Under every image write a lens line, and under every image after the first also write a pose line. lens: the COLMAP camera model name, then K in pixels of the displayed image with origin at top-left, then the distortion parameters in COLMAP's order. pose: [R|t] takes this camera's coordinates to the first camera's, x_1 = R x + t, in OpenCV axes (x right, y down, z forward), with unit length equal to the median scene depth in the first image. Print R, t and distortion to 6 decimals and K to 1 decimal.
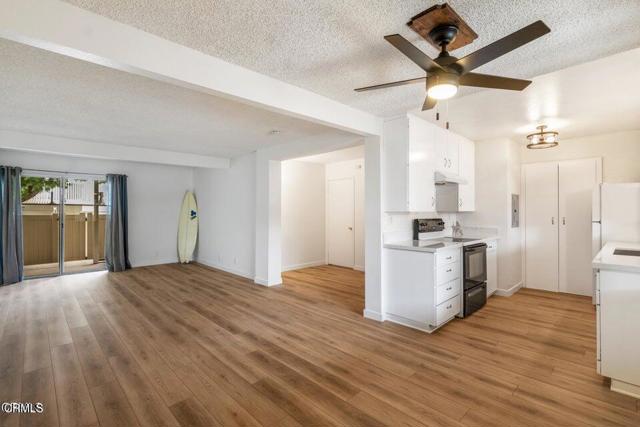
lens RADIAL K [[309.2, 0, 299.3], [0, 309.2, 211.4], [0, 0, 1]] dist [-0.008571, 0.001554]
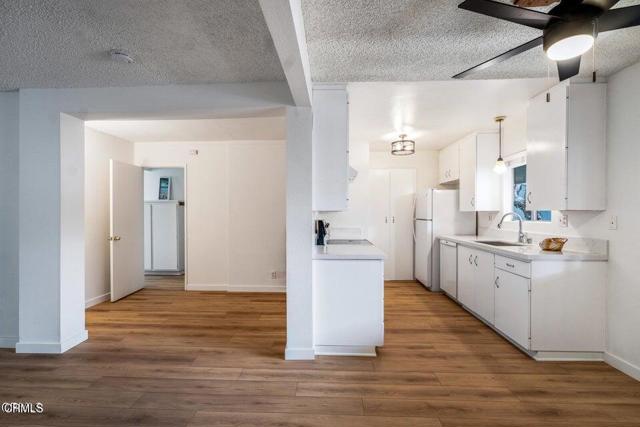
lens RADIAL K [[309.2, 0, 311.9], [0, 309.2, 216.3], [0, 0, 1]] dist [-0.008571, 0.001554]
pose [[0.695166, -0.009570, 0.718785, -0.281823], [0.002981, 0.999941, 0.010429, 0.006109], [-0.718843, -0.005107, 0.695154, 0.516580]]
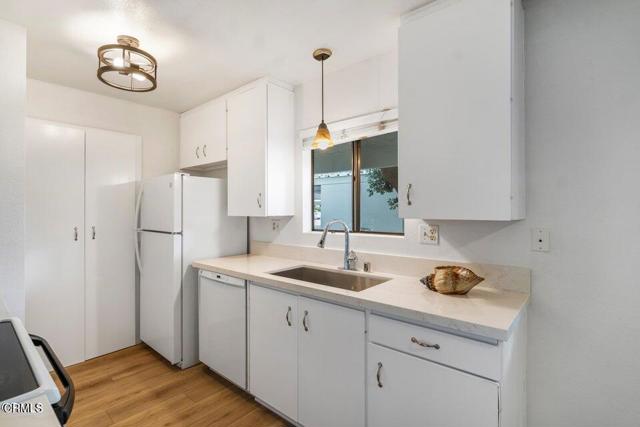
lens RADIAL K [[309.2, 0, 292.3], [0, 309.2, 211.9], [0, 0, 1]] dist [-0.008571, 0.001554]
pose [[-0.111672, -0.003310, 0.993740, 0.333339], [0.002272, 0.999991, 0.003587, -0.012477], [-0.993743, 0.002658, -0.111664, 0.910987]]
